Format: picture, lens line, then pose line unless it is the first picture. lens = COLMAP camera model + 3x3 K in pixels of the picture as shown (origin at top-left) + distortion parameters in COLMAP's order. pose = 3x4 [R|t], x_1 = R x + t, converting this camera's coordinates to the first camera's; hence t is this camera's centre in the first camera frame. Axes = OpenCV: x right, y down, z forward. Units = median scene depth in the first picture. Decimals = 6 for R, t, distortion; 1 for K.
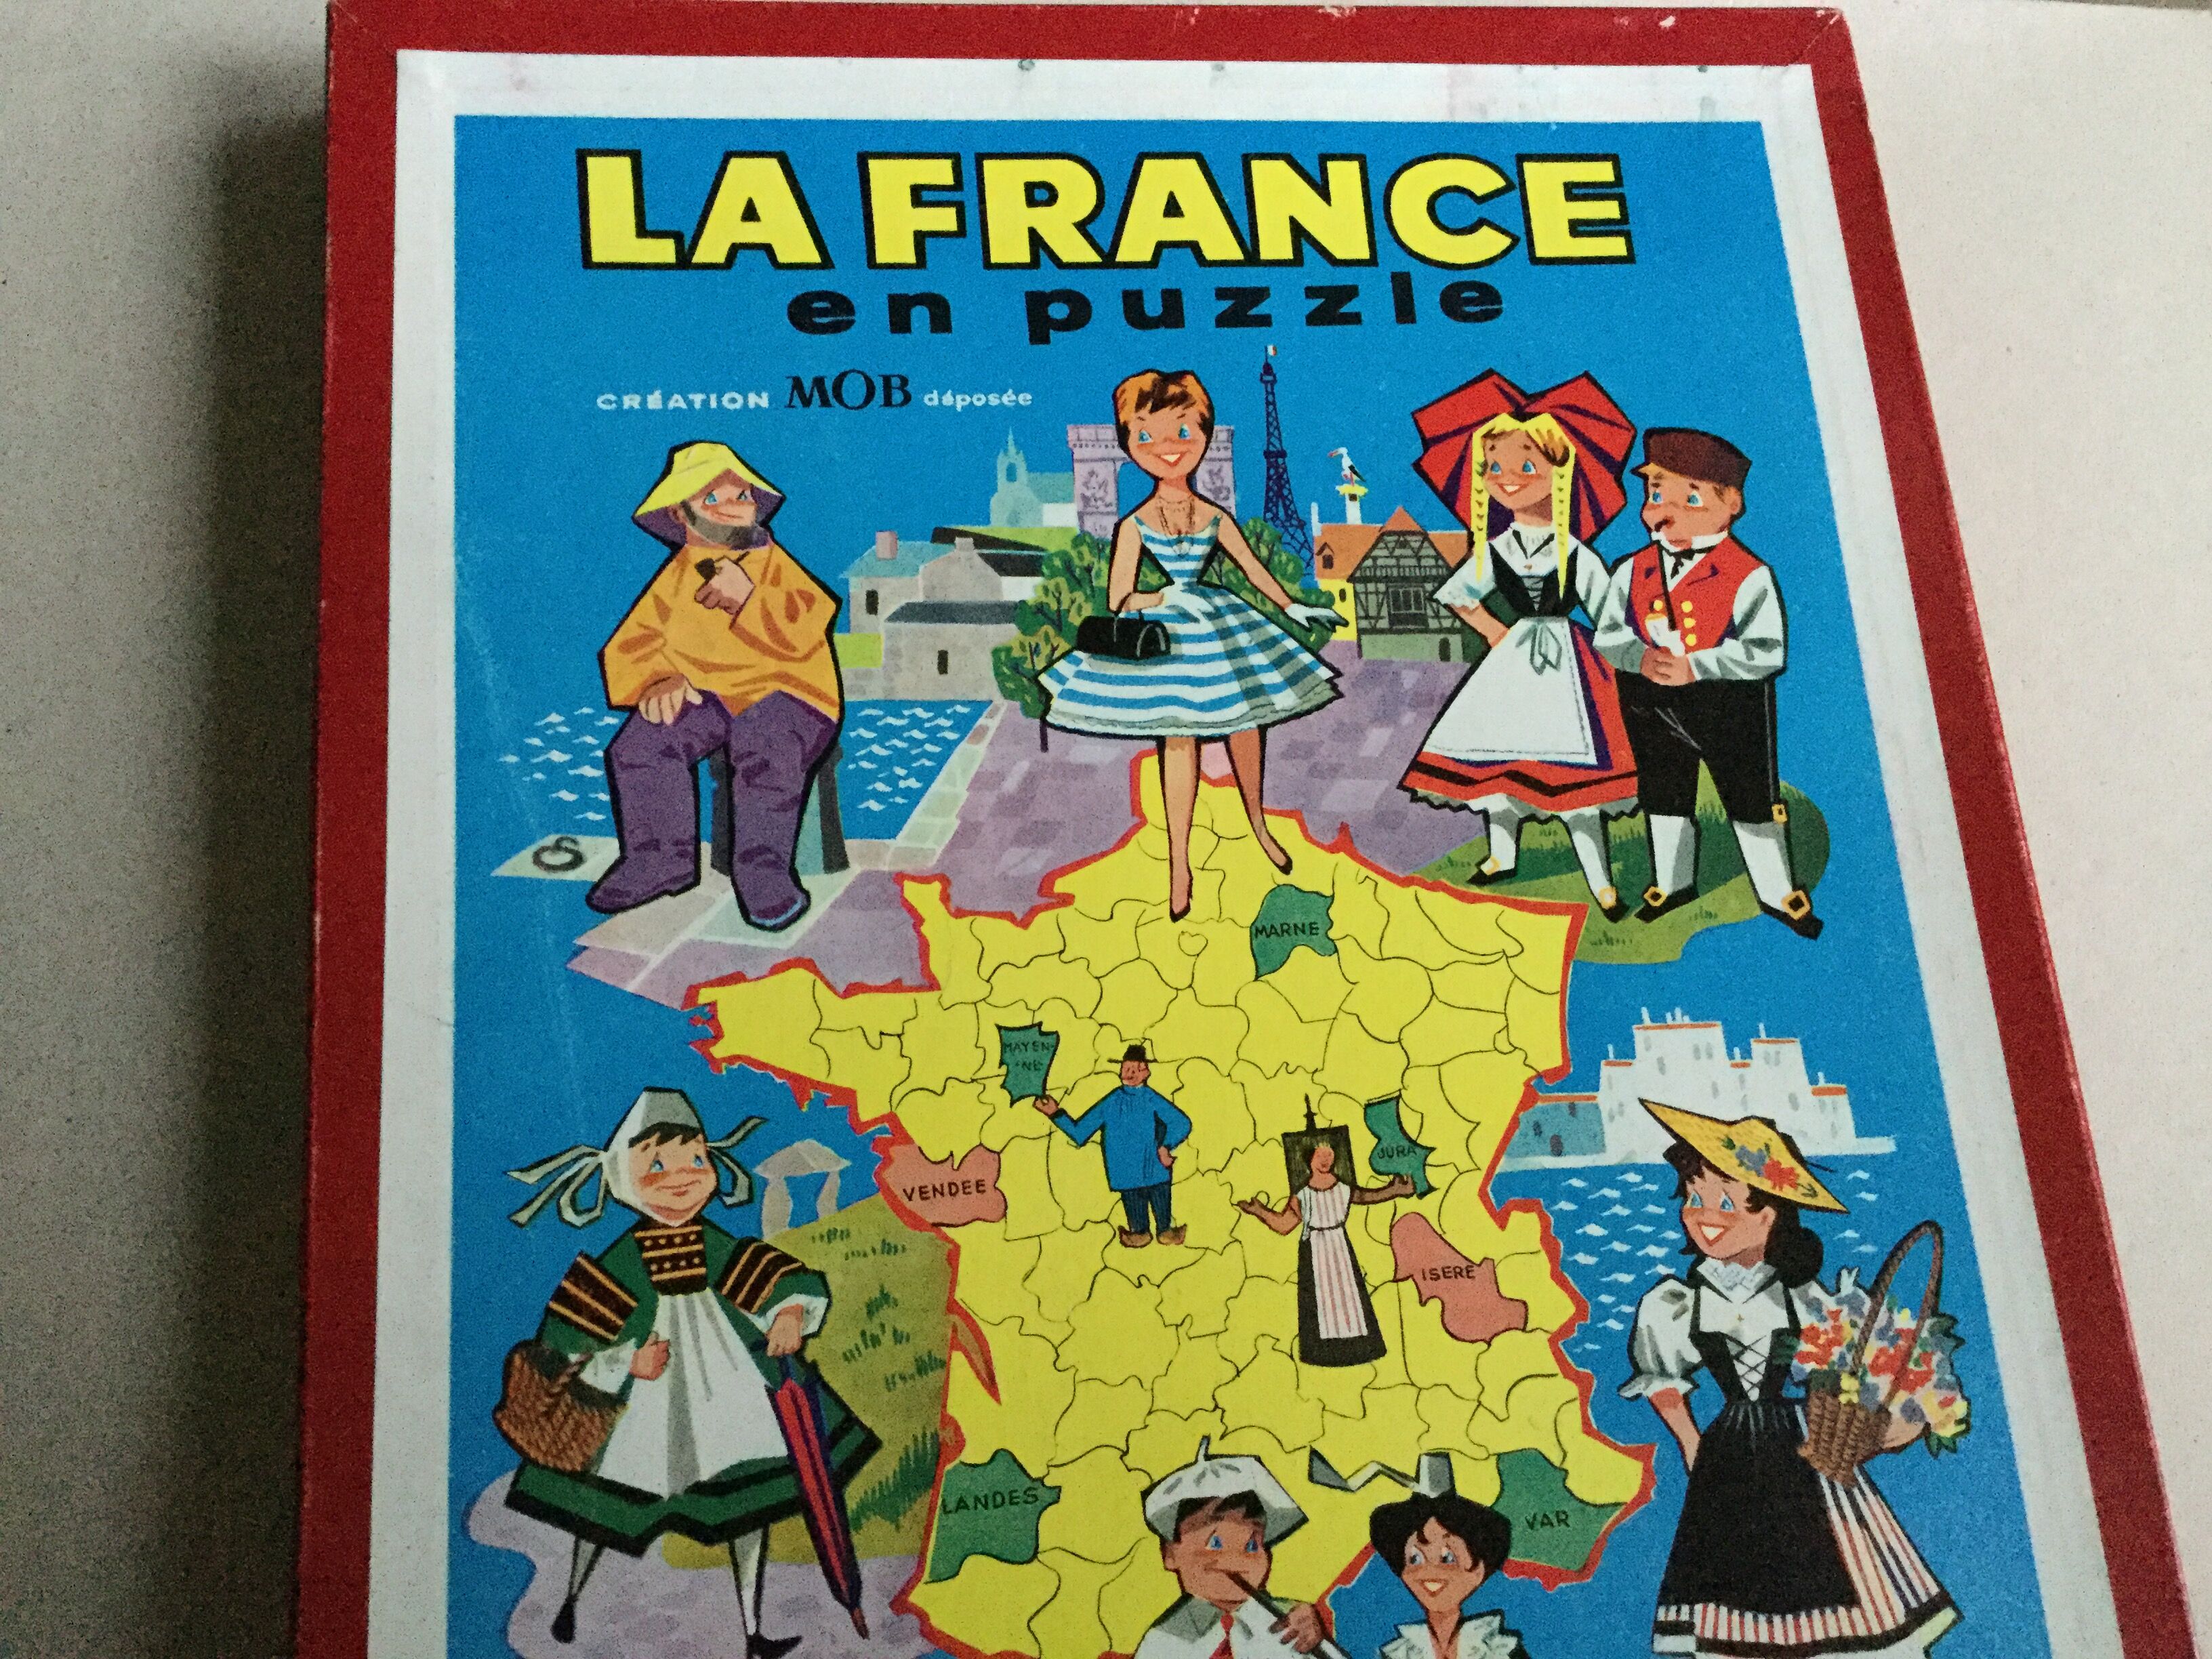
lens RADIAL K [[2029.3, 0, 1090.1], [0, 2029.3, 828.2], [0, 0, 1]] dist [0.142426, -0.322121]
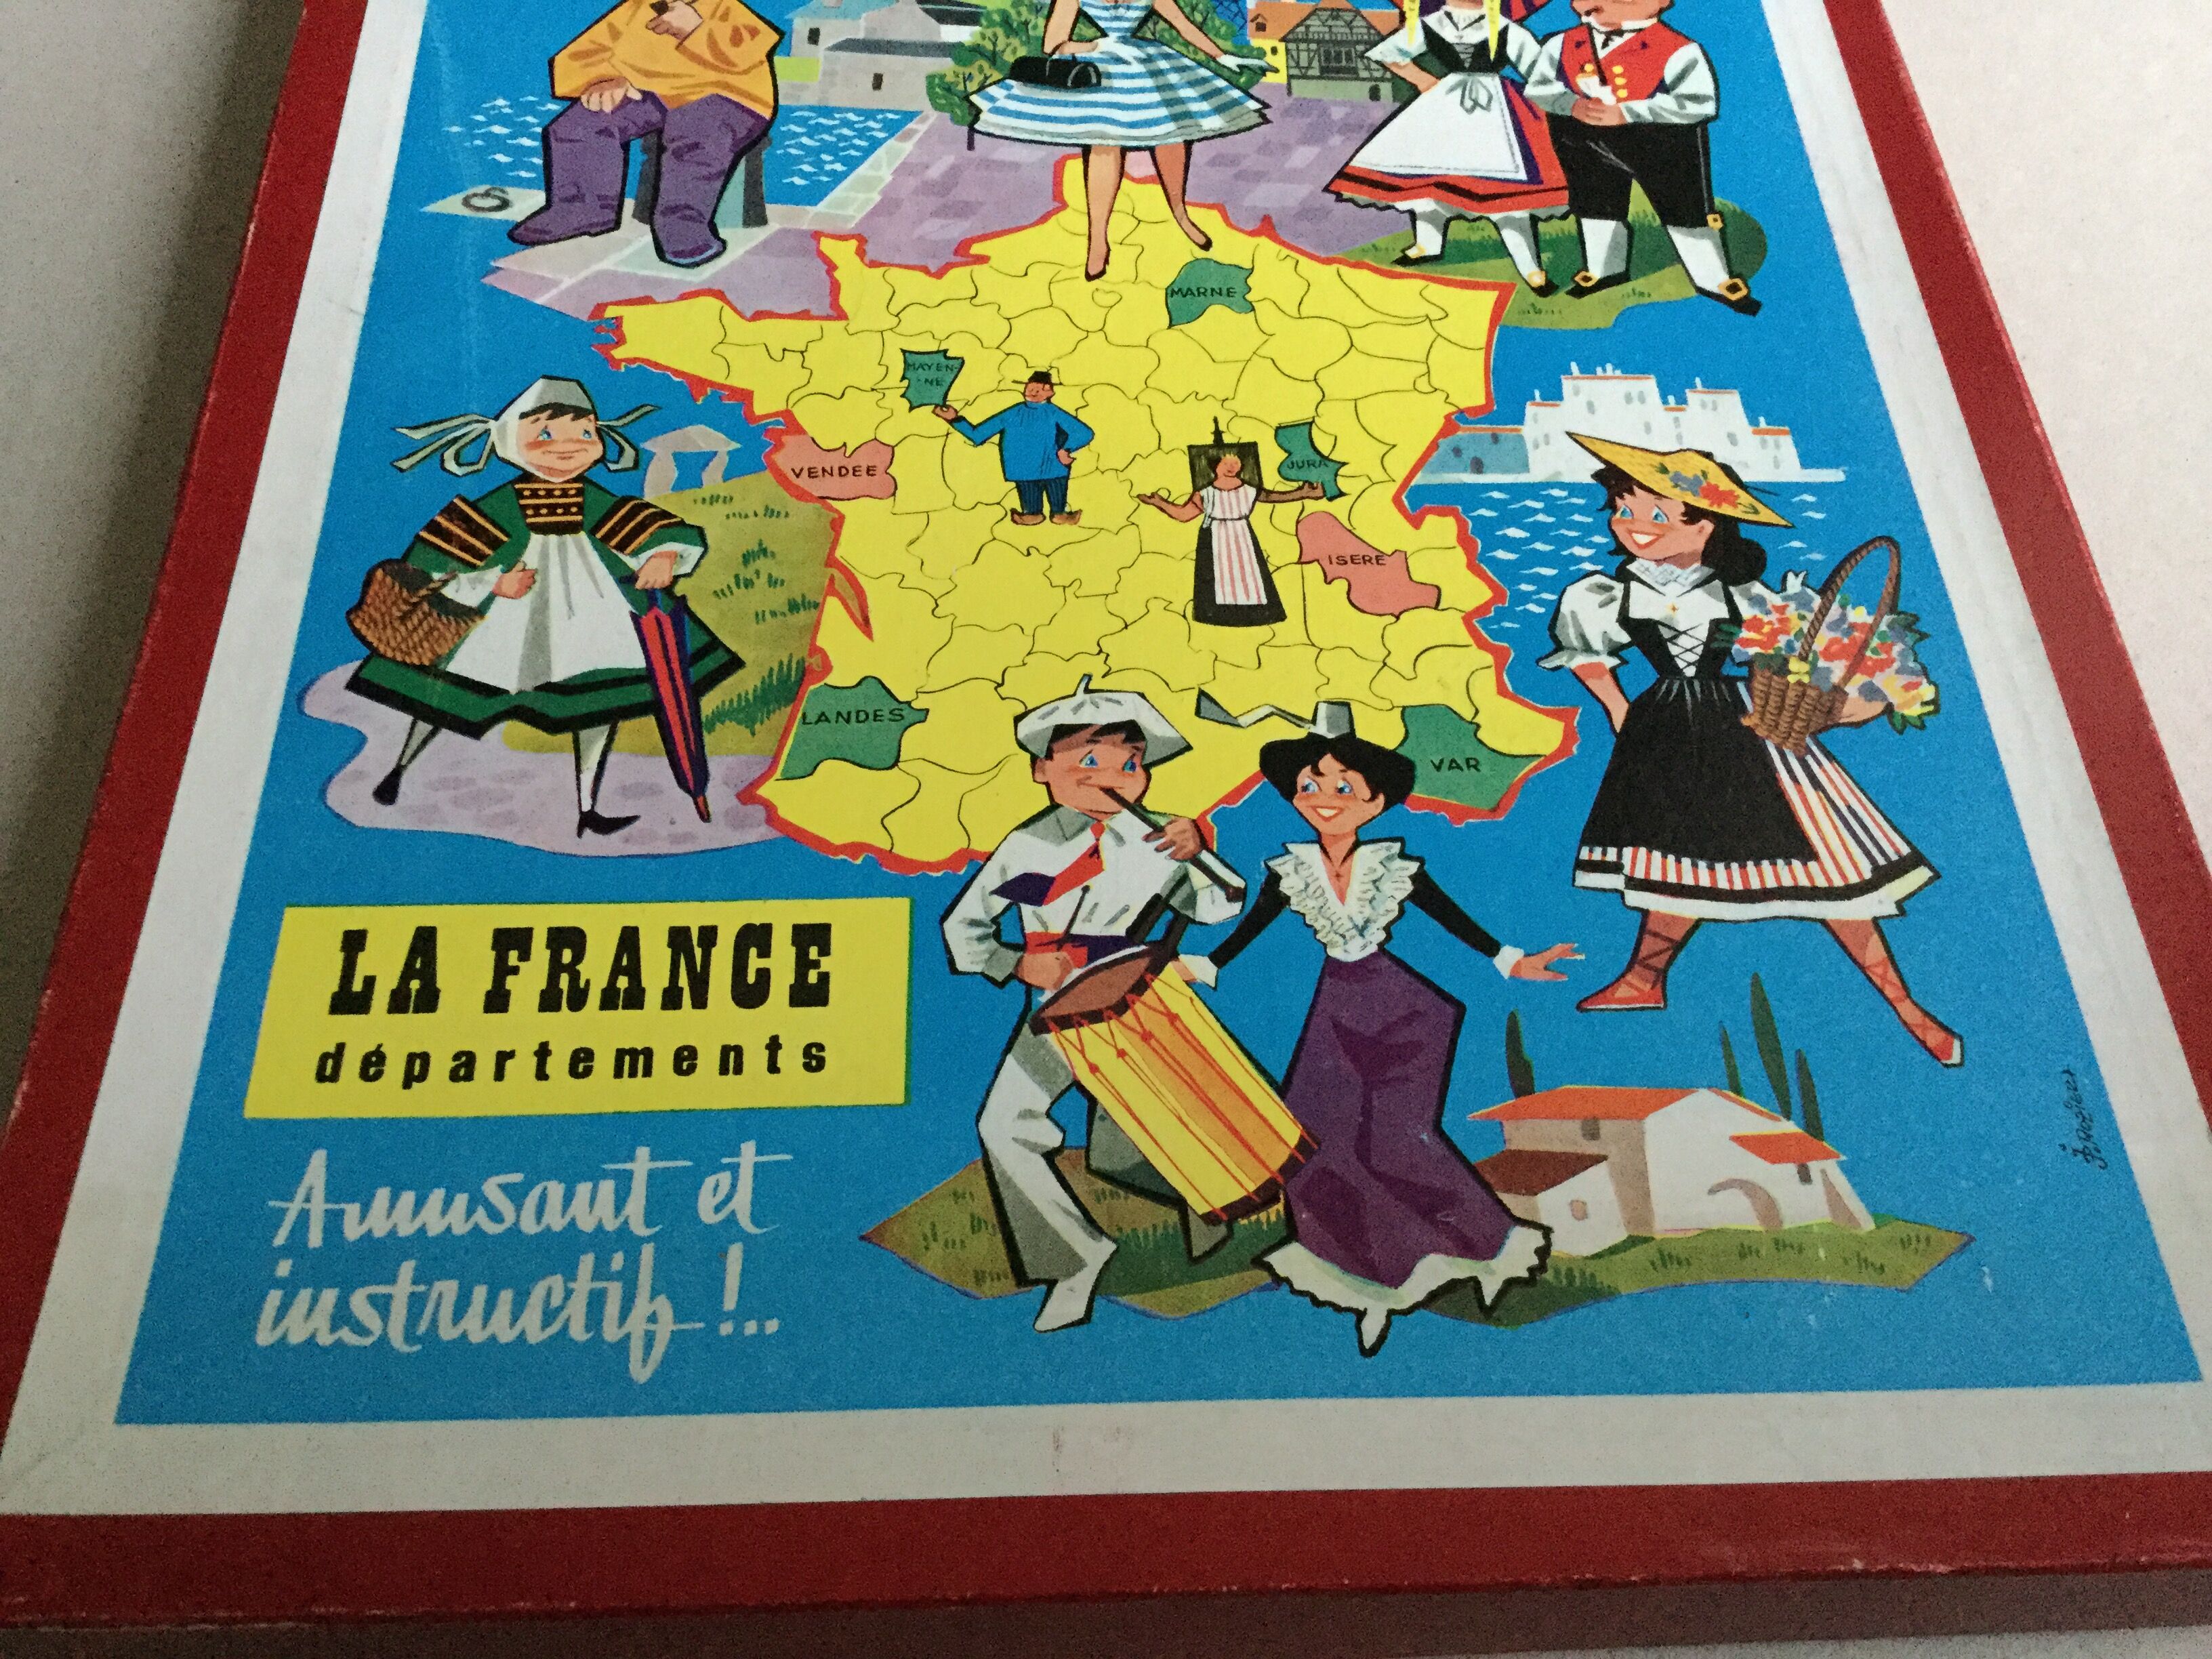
lens RADIAL K [[2029.3, 0, 1090.1], [0, 2029.3, 828.2], [0, 0, 1]] dist [0.142426, -0.322121]
pose [[0.996713, 0.005899, -0.080797, 0.127820], [-0.027719, 0.961981, -0.271707, 0.591579], [0.076123, 0.273053, 0.958982, 0.118049]]
